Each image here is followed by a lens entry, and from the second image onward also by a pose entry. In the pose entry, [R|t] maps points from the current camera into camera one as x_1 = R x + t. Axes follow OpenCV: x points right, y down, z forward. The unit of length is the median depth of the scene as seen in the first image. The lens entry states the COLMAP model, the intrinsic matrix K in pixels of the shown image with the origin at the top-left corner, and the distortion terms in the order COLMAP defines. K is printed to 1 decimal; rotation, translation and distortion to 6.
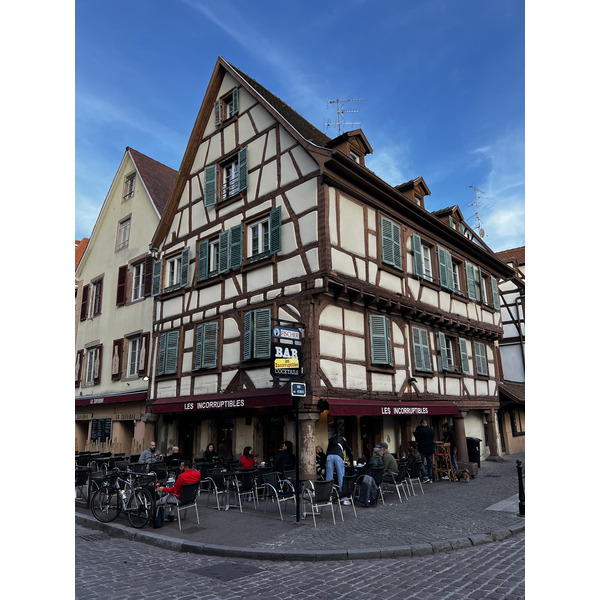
lens RADIAL K [[450.0, 0, 302.9], [0, 450.0, 300.4], [0, 0, 1]] dist [0.079296, -0.102905]
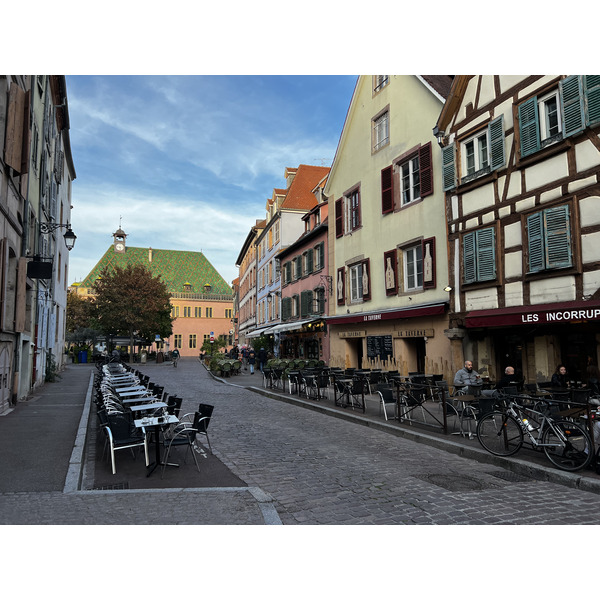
lens RADIAL K [[450.0, 0, 302.9], [0, 450.0, 300.4], [0, 0, 1]] dist [0.079296, -0.102905]
pose [[0.919000, -0.028770, -0.393205, -0.261533], [0.091007, 0.985880, 0.140568, 0.049882], [0.383609, -0.164966, 0.908642, 0.123612]]
